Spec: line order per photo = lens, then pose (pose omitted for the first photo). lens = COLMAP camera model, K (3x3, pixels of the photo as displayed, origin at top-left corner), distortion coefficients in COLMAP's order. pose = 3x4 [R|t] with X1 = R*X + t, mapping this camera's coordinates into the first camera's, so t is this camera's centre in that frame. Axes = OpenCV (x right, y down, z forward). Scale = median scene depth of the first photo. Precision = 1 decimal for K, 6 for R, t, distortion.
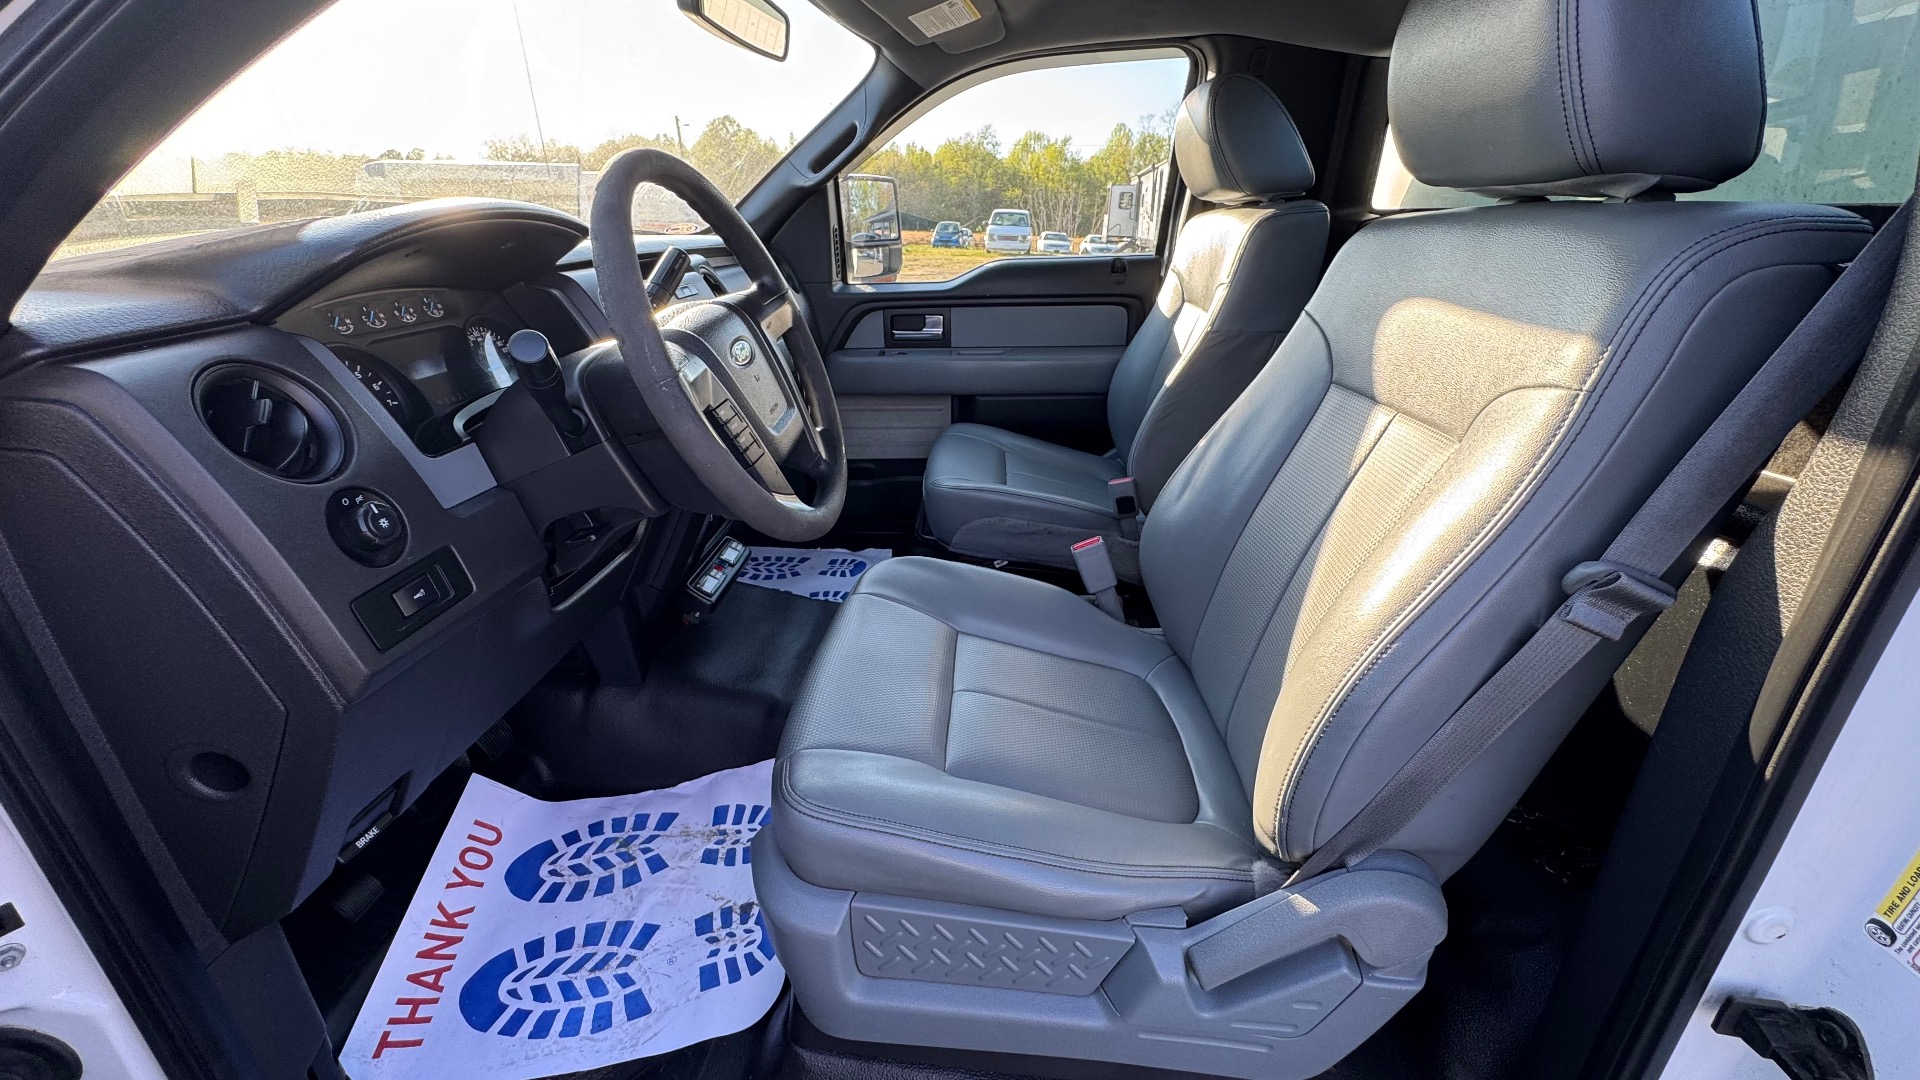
lens RADIAL K [[768.3, 0, 961.7], [0, 768.3, 538.7], [0, 0, 1]] dist [-0.005604, 0.001064]
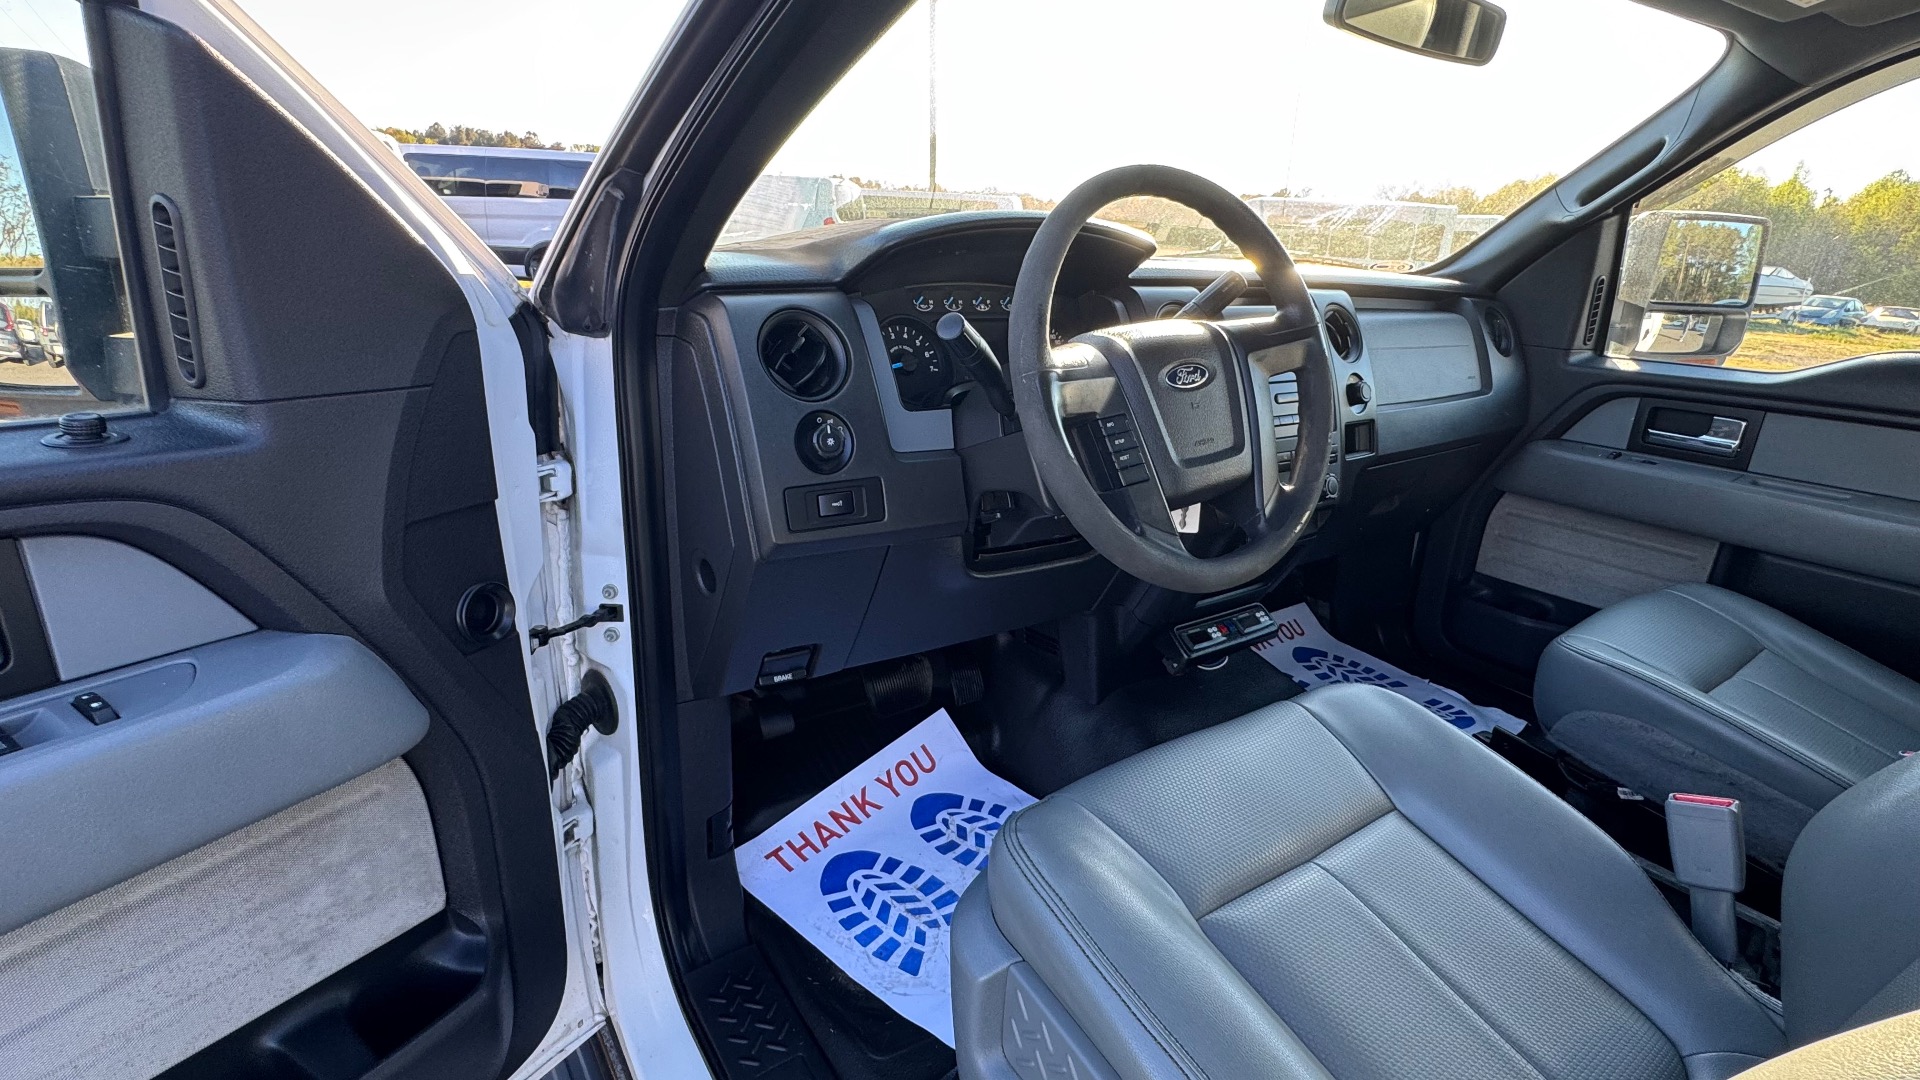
lens RADIAL K [[887.1, 0, 954.8], [0, 887.1, 537.1], [0, 0, 1]] dist [-0.002025, -0.000306]
pose [[0.602300, 0.287256, -0.744795, 0.327141], [-0.357384, 0.931316, 0.070186, -0.030503], [0.713801, 0.223905, 0.663592, 0.111430]]
